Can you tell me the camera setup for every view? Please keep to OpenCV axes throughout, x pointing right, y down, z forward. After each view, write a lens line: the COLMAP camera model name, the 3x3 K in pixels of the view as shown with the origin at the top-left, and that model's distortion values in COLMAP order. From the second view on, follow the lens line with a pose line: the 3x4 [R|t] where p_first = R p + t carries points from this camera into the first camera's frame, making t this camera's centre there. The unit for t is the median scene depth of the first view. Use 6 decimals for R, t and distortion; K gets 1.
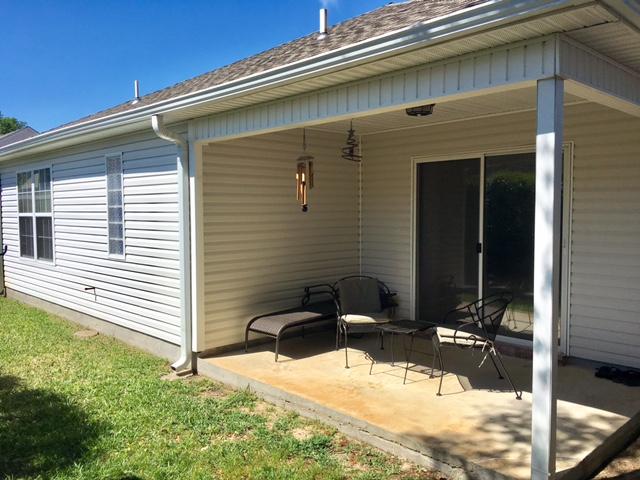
lens RADIAL K [[541.5, 0, 316.3], [0, 541.5, 238.6], [0, 0, 1]] dist [0.085178, -0.136510]
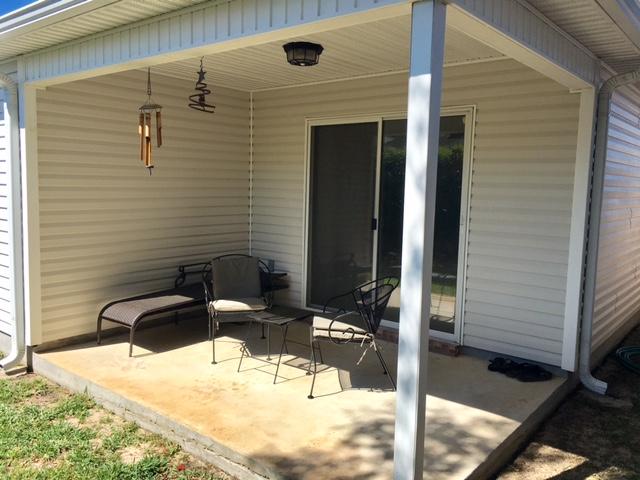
lens RADIAL K [[550.1, 0, 320.0], [0, 550.1, 240.0], [0, 0, 1]] dist [0.080605, -0.131269]
pose [[0.990428, 0.013100, 0.137406, 0.113102], [-0.020479, 0.998415, 0.052428, -0.002887], [-0.136501, -0.054740, 0.989126, 0.155708]]
